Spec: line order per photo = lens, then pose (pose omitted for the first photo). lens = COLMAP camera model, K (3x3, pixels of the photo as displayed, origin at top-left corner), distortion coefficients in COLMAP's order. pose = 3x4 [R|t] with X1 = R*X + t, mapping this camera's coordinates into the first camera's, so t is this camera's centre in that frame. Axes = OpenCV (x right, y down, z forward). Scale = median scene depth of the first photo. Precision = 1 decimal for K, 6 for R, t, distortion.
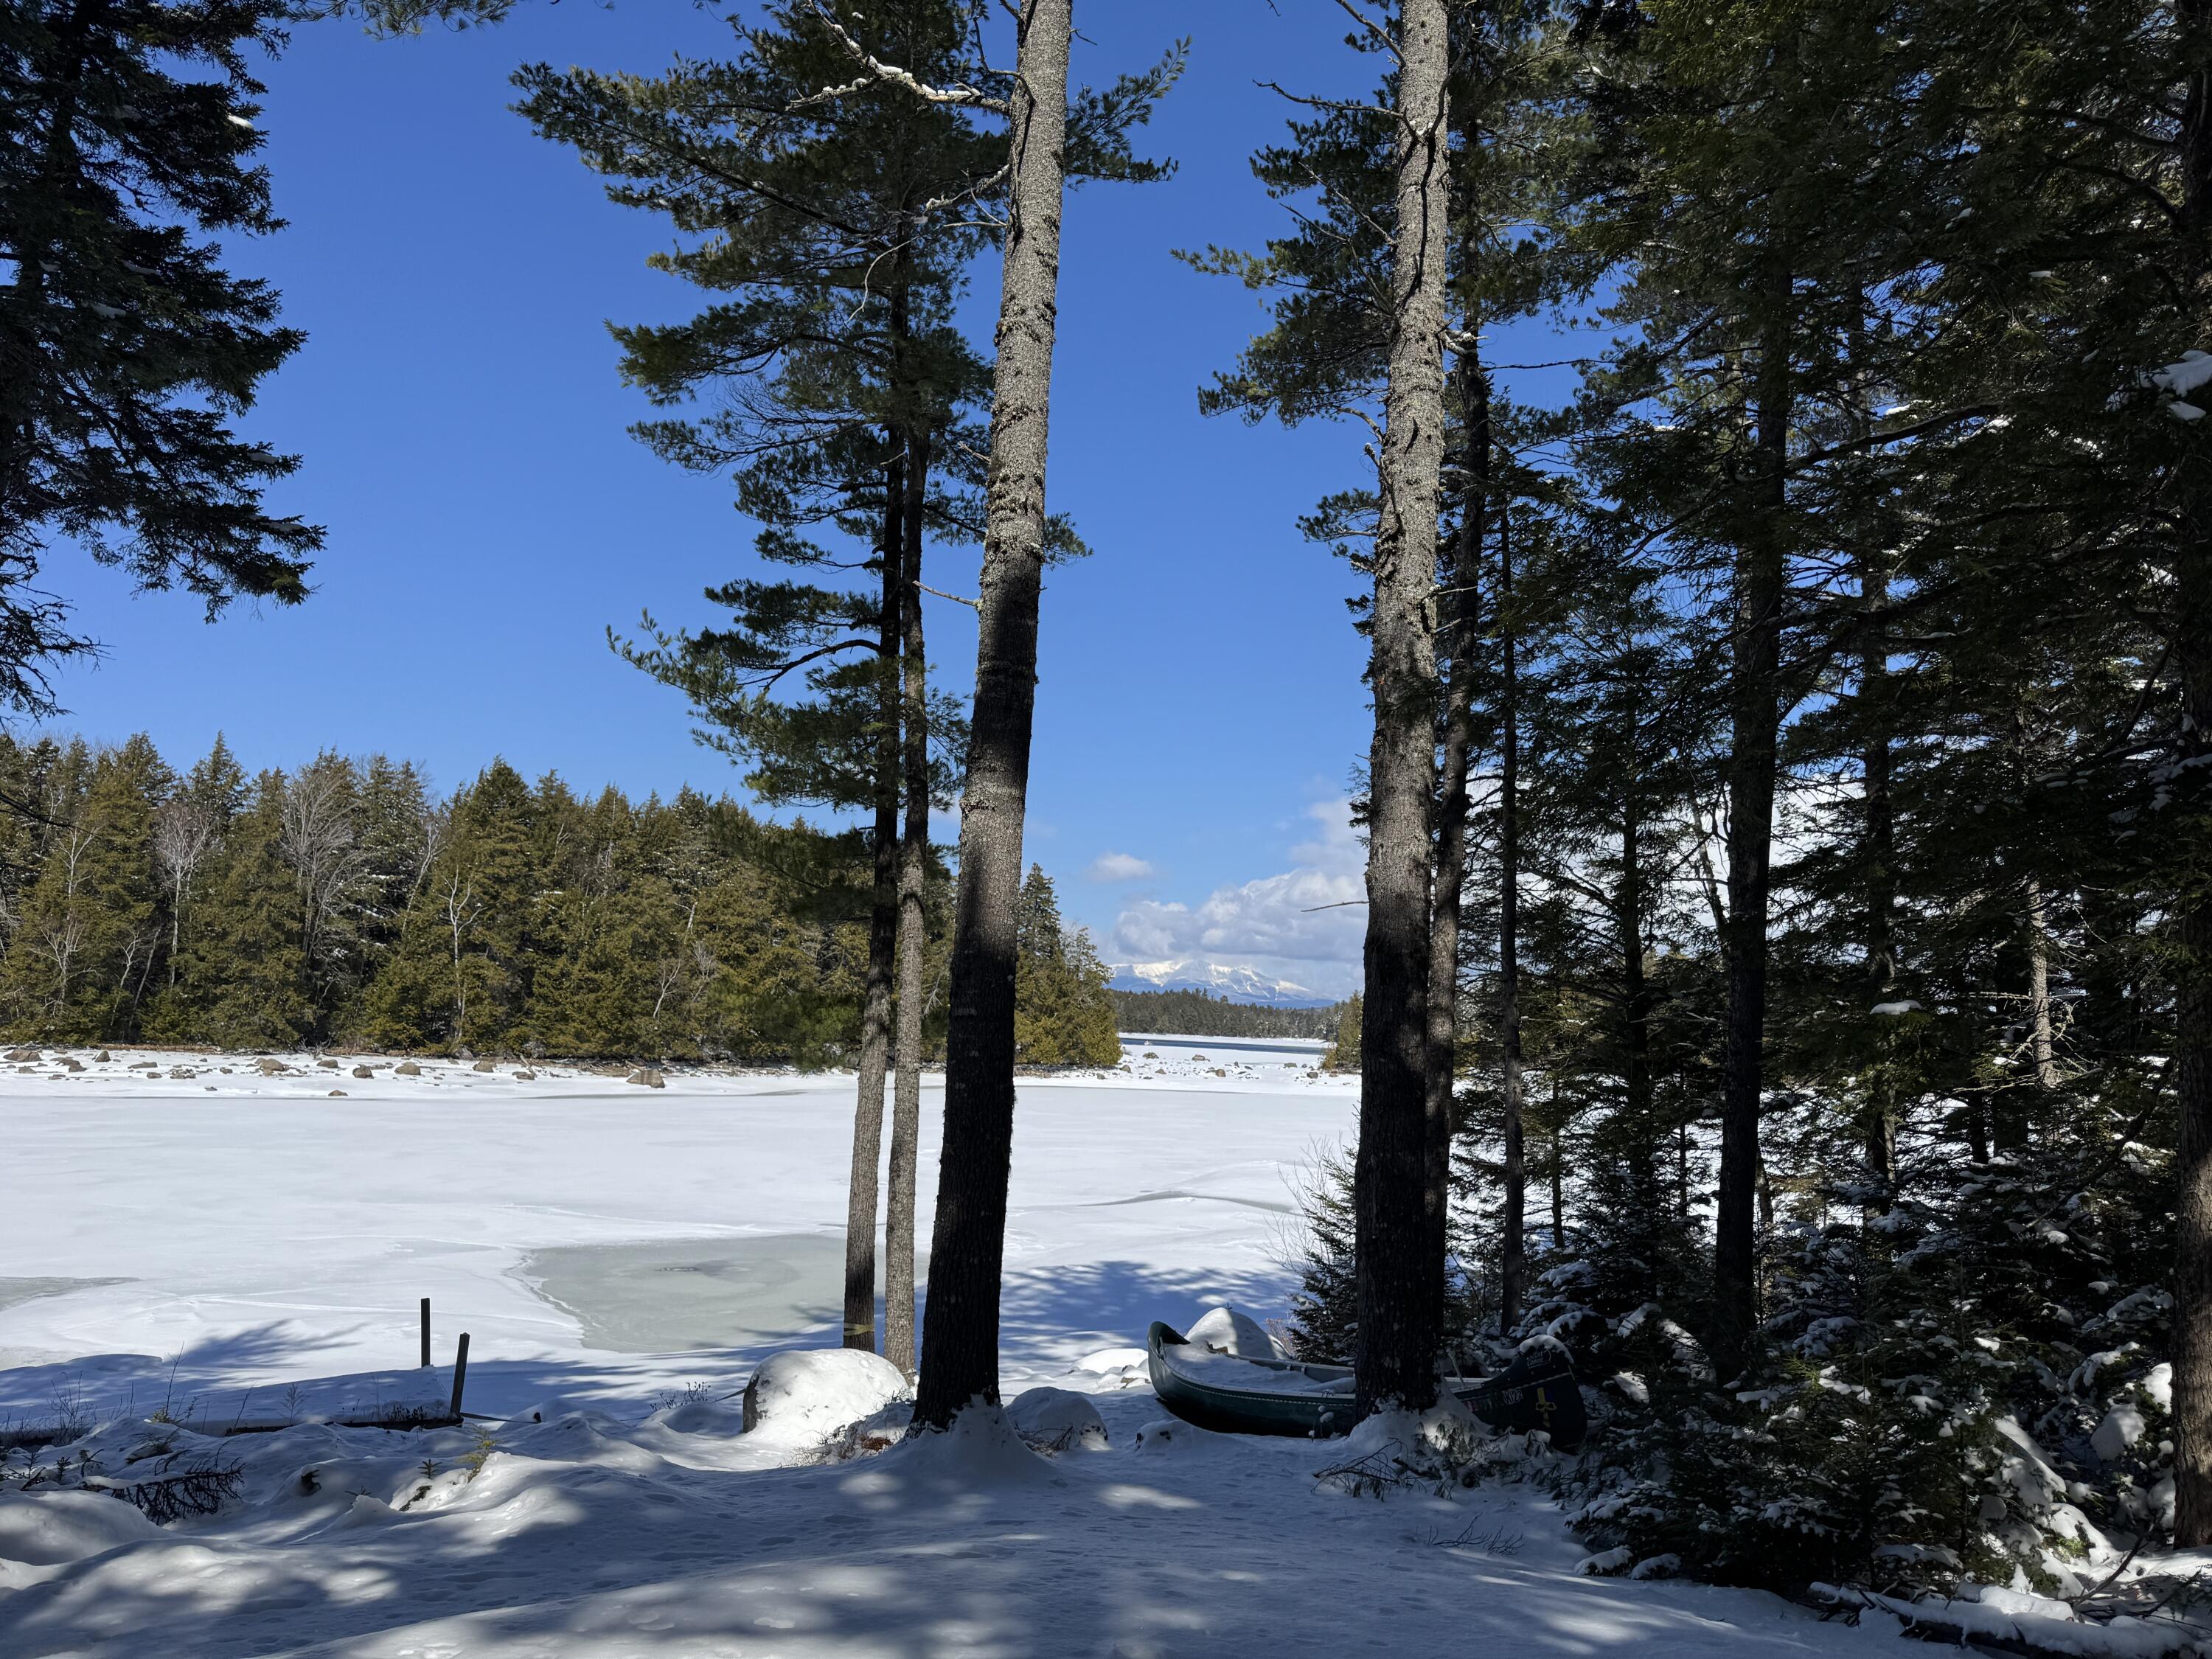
lens RADIAL K [[1617.3, 0, 1110.9], [0, 1617.3, 825.4], [0, 0, 1]] dist [0.114494, -0.171390]
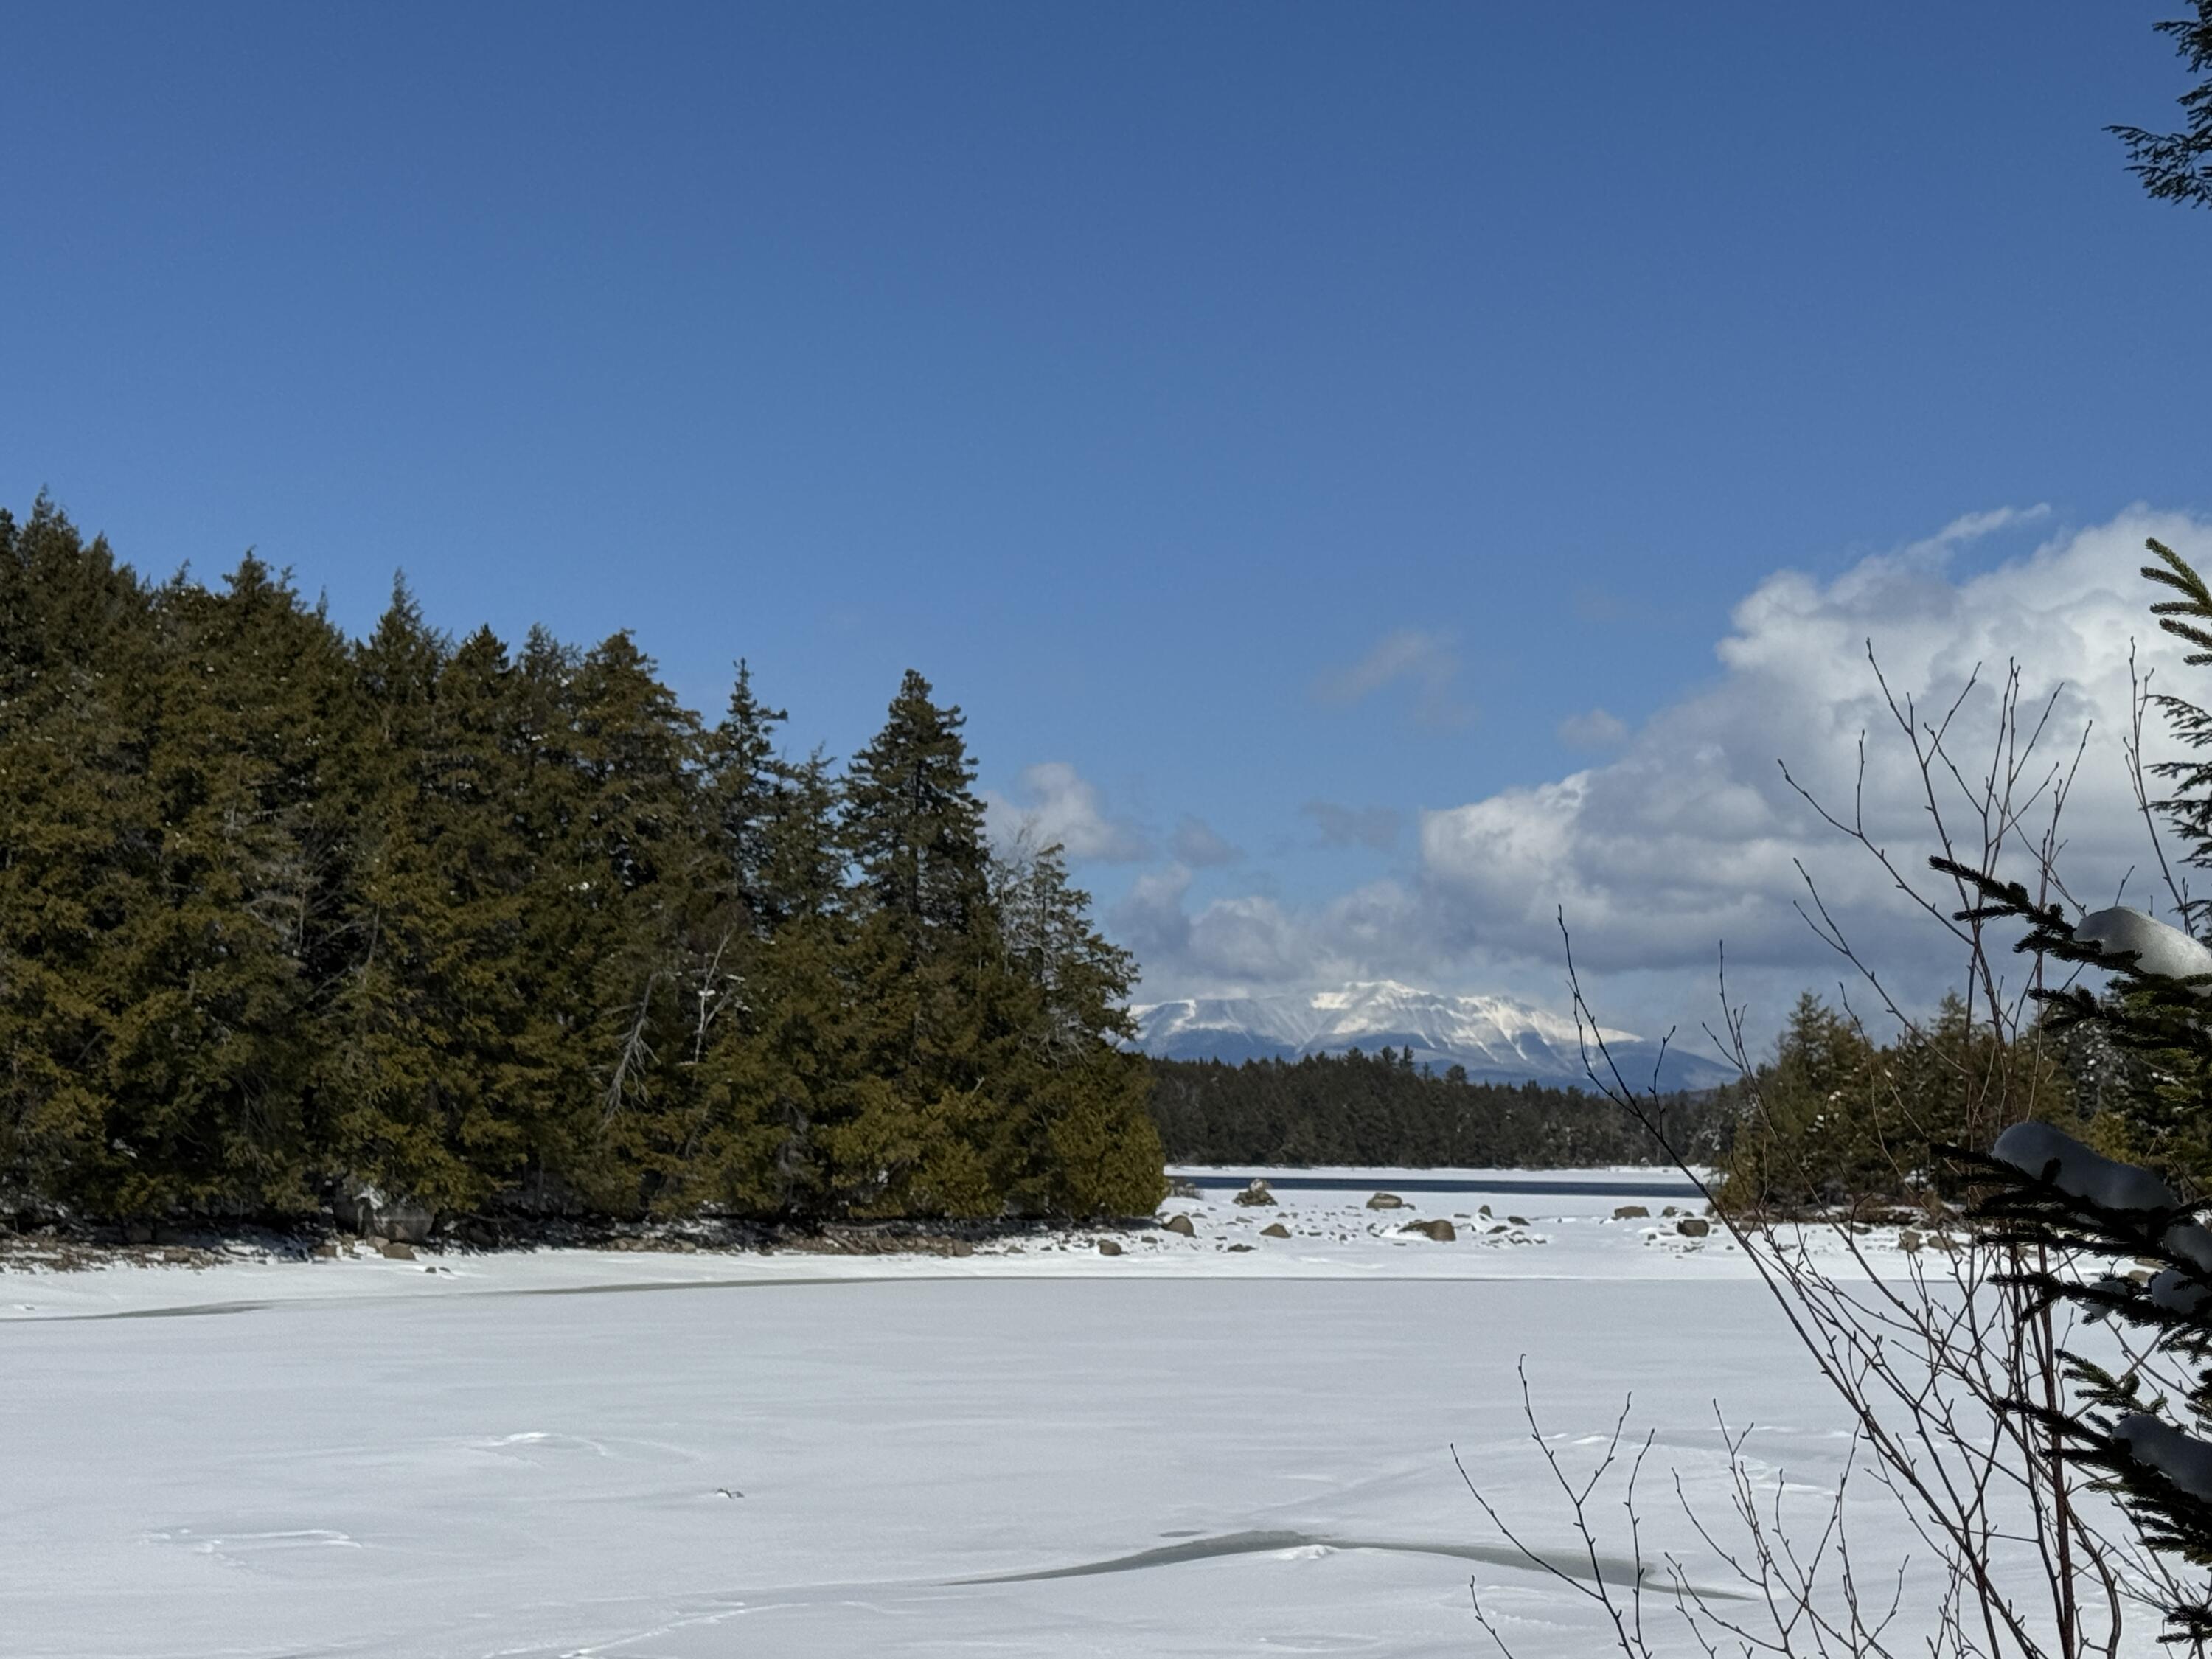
lens RADIAL K [[4092.2, 0, 1106.0], [0, 4092.2, 829.5], [0, 0, 1]] dist [0.108752, 0.166499]
pose [[0.999357, -0.032797, -0.014464, 0.011546], [0.033383, 0.998545, 0.042339, 0.028422], [0.013054, -0.042794, 0.998999, 0.111681]]
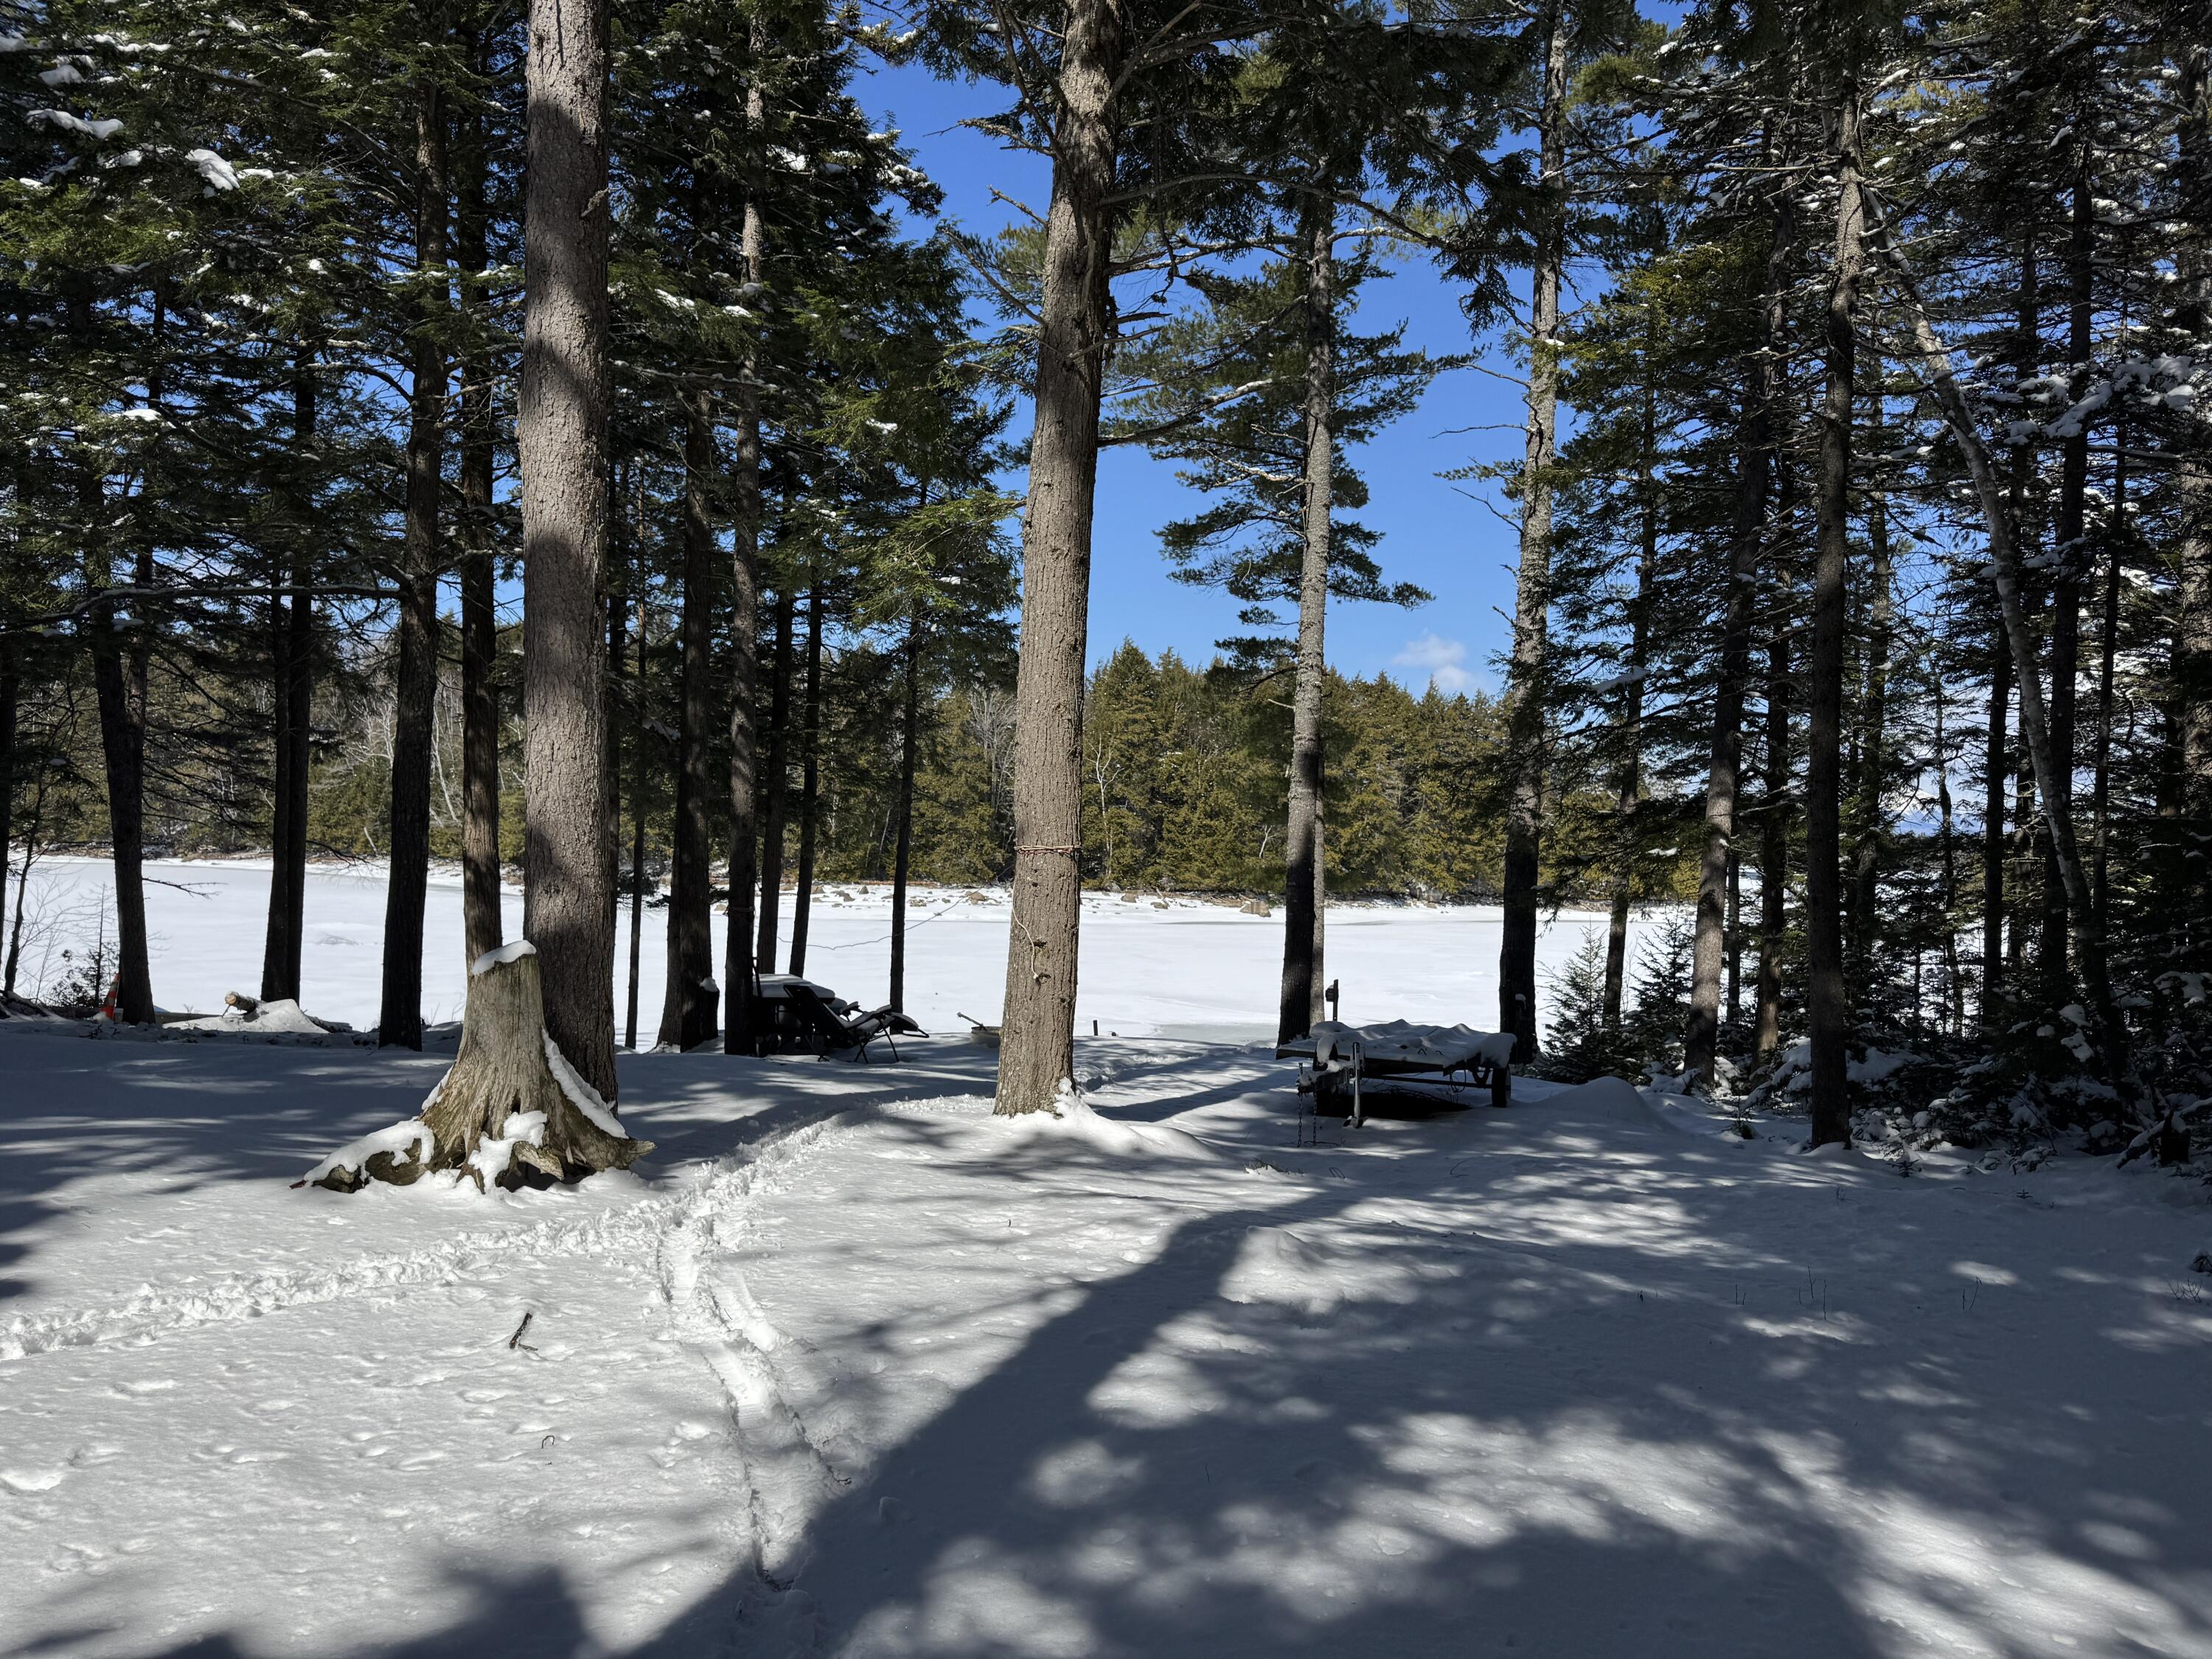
lens RADIAL K [[1600.5, 0, 1106.0], [0, 1600.5, 829.5], [0, 0, 1]] dist [0.162705, -0.042991]
pose [[0.929270, -0.014402, -0.369120, 0.043069], [0.052508, 0.994243, 0.093398, -0.016085], [0.365650, -0.106174, 0.924677, -0.104232]]
